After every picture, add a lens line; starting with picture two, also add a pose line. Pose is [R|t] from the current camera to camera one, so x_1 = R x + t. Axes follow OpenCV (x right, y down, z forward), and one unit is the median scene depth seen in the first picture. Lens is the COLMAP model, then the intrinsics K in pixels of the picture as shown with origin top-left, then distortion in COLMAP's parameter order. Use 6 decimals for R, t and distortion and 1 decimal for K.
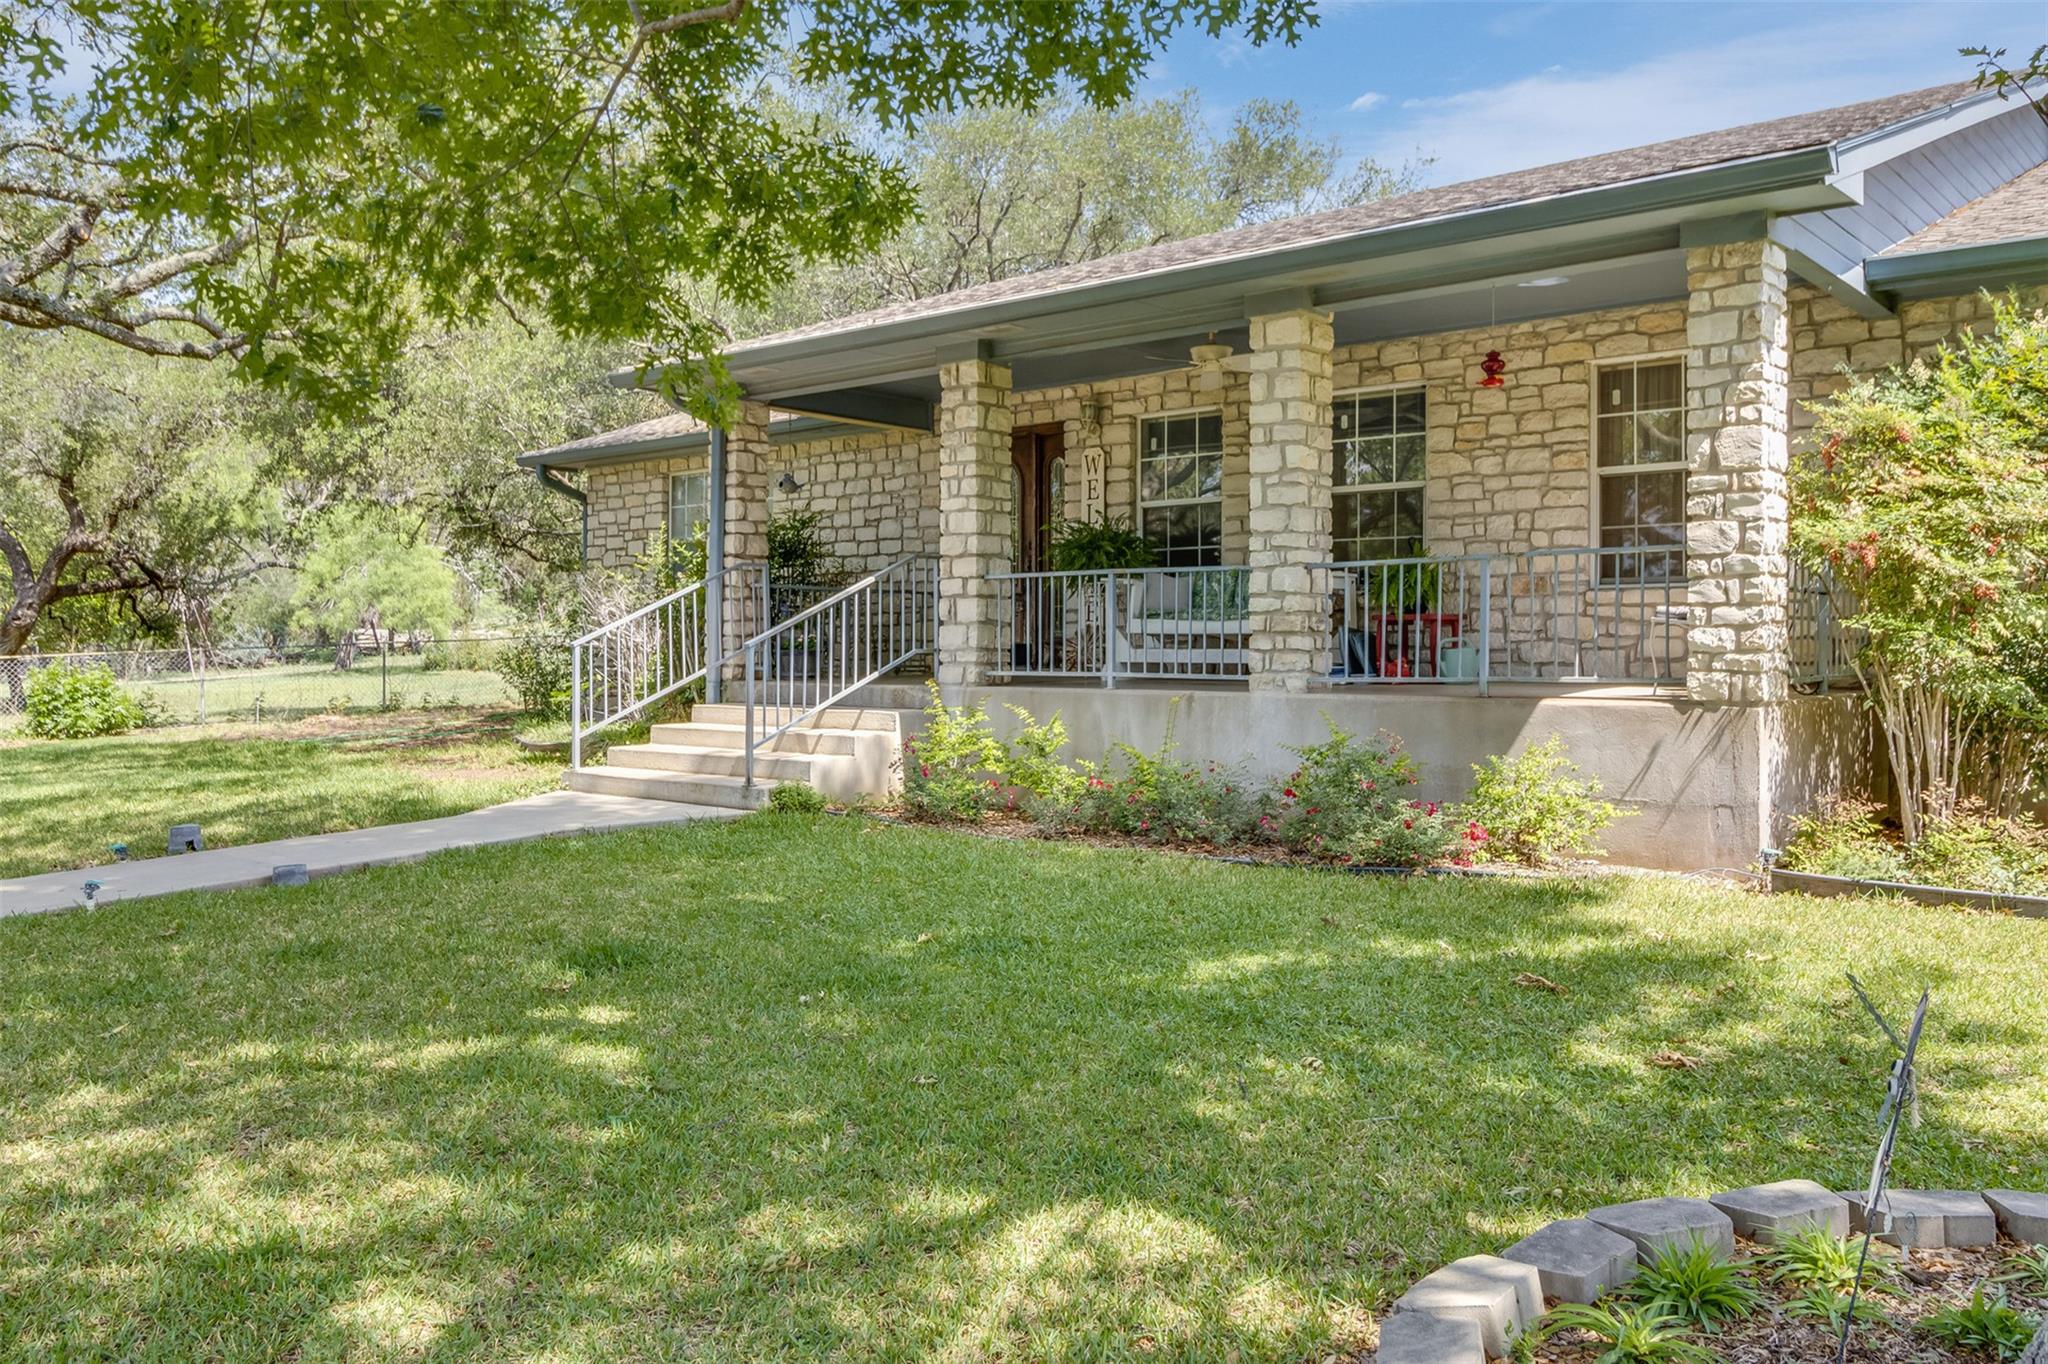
lens RADIAL K [[1682.2, 0, 1024.0], [0, 1682.2, 682.0], [0, 0, 1]] dist [-0.003510, 0.001678]
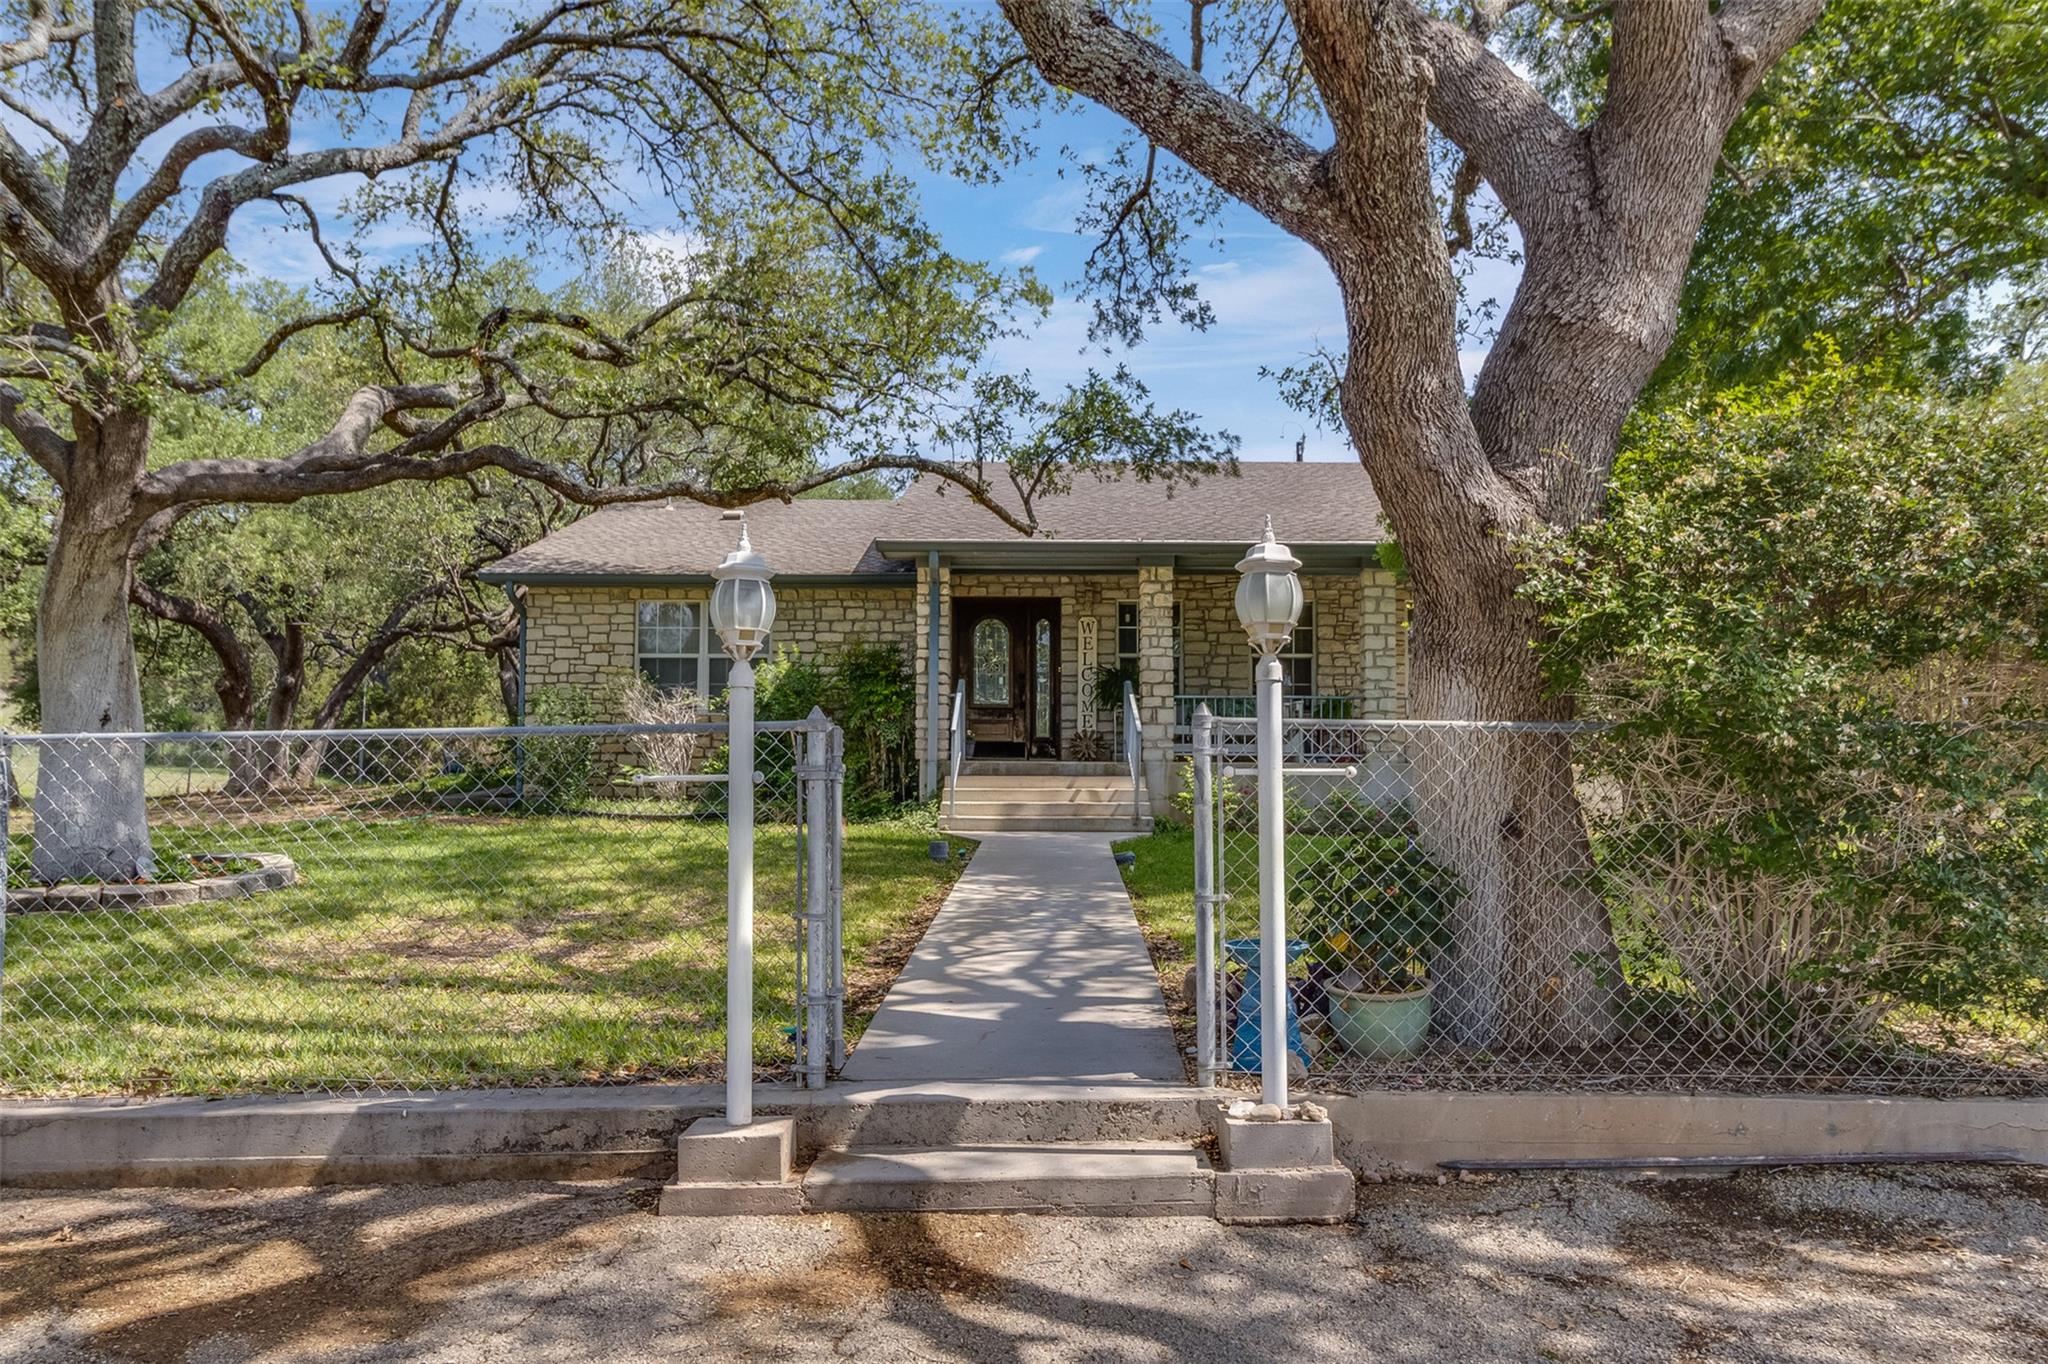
lens RADIAL K [[1682.2, 0, 1024.0], [0, 1682.2, 682.0], [0, 0, 1]] dist [-0.003510, 0.001678]
pose [[0.744049, 0.050262, 0.666232, -1.428491], [0.008010, 0.996424, -0.084117, 0.071013], [-0.668077, 0.067924, 0.740986, -0.153747]]
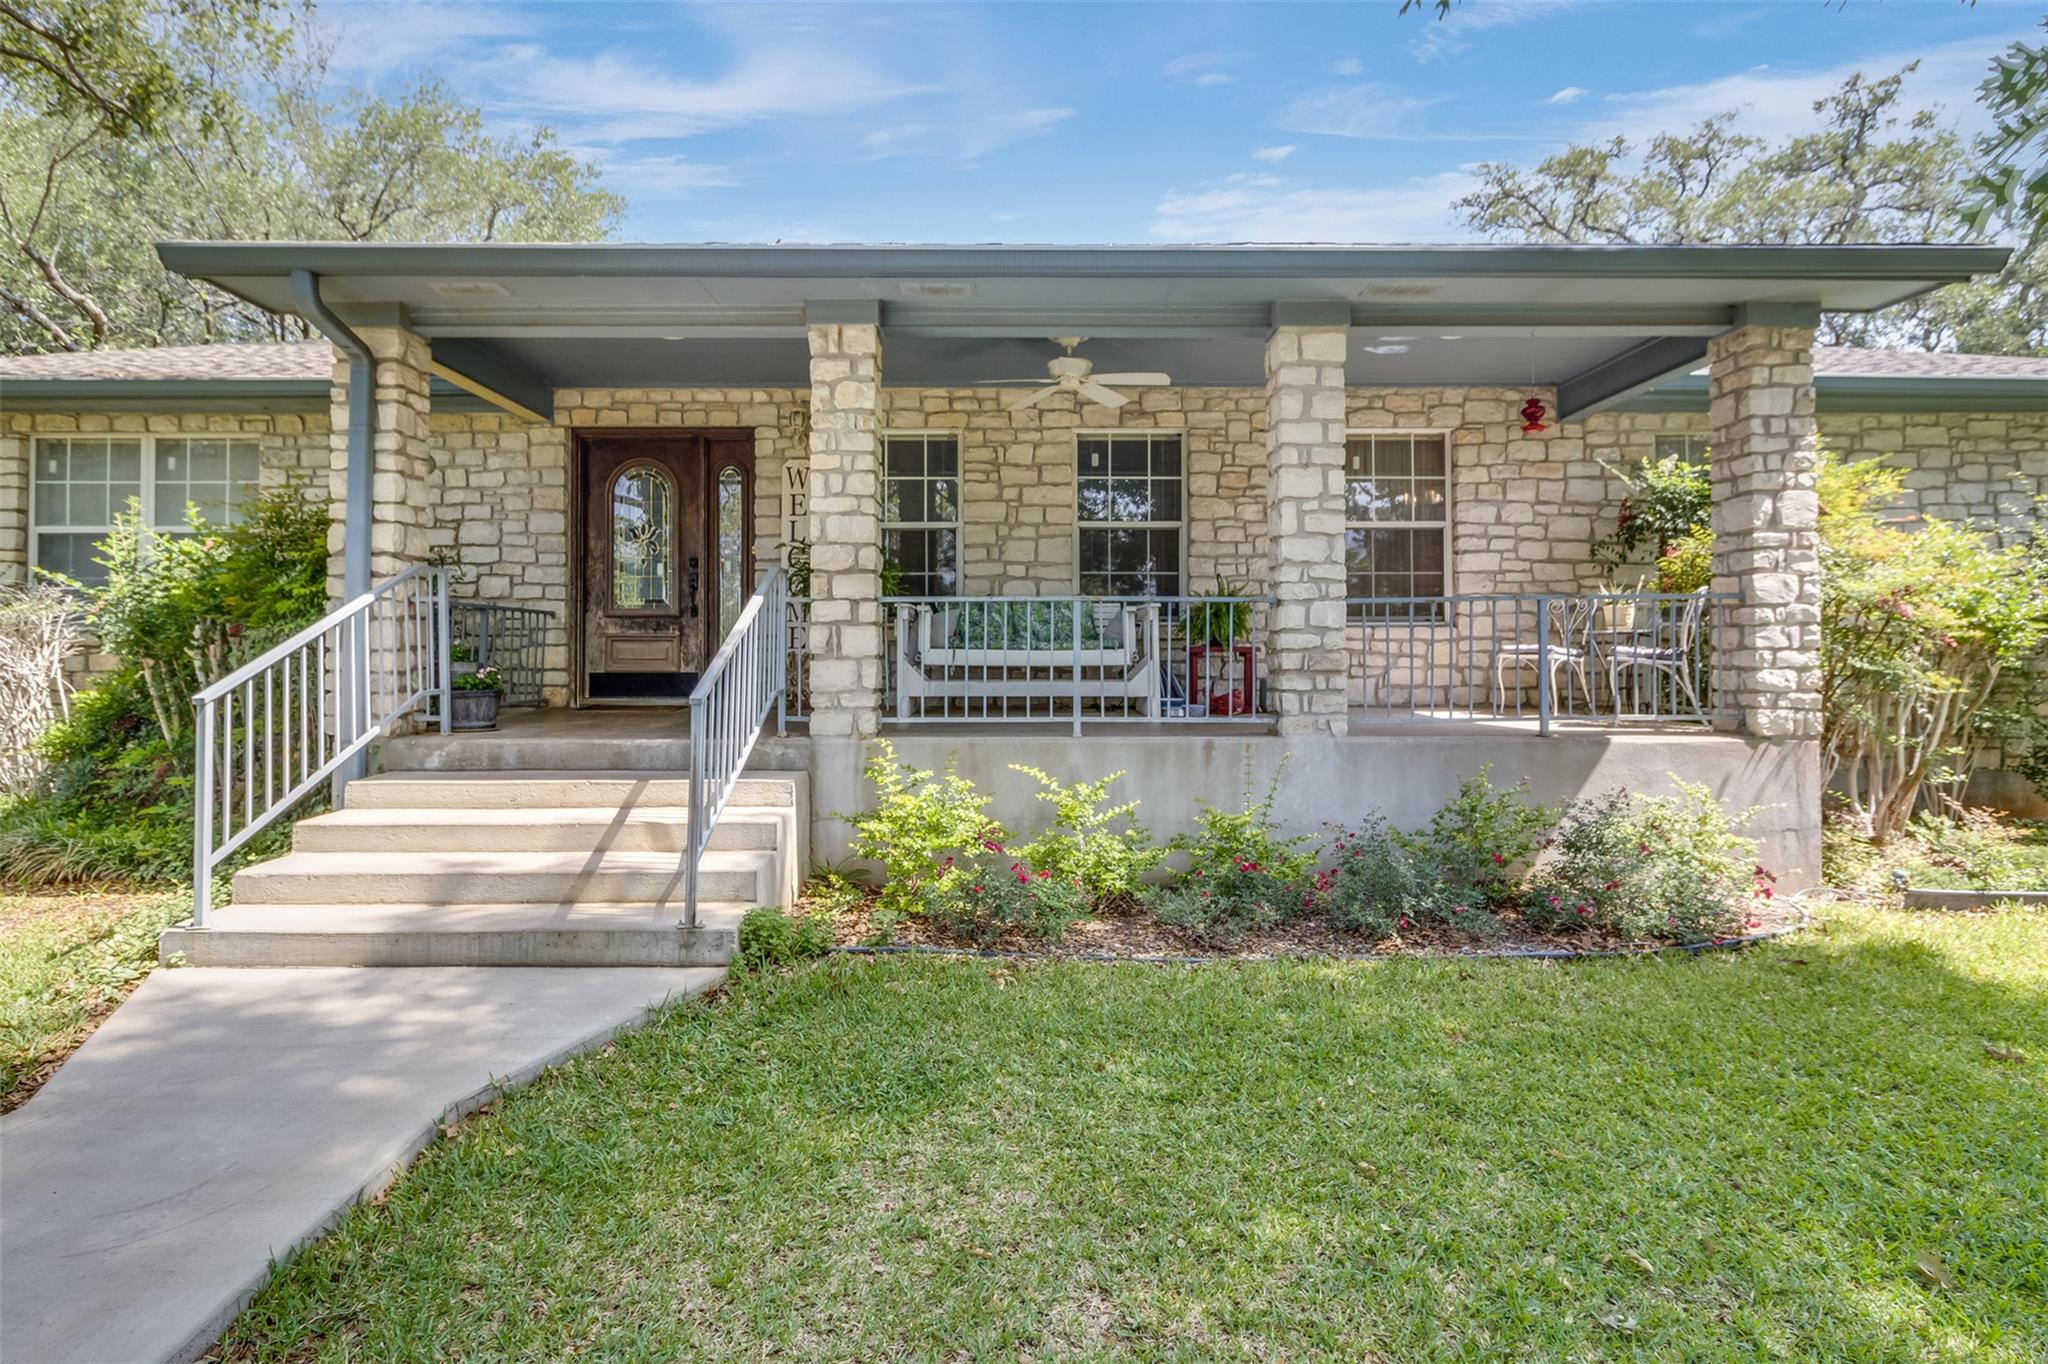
lens RADIAL K [[1083.5, 0, 1022.5], [0, 1083.5, 649.1], [0, 0, 1]] dist [0.001012, 0.000971]
pose [[0.742367, -0.001552, 0.669992, -0.363925], [0.014499, 0.999800, -0.013750, -0.035644], [-0.669837, 0.019922, 0.742241, 0.661943]]
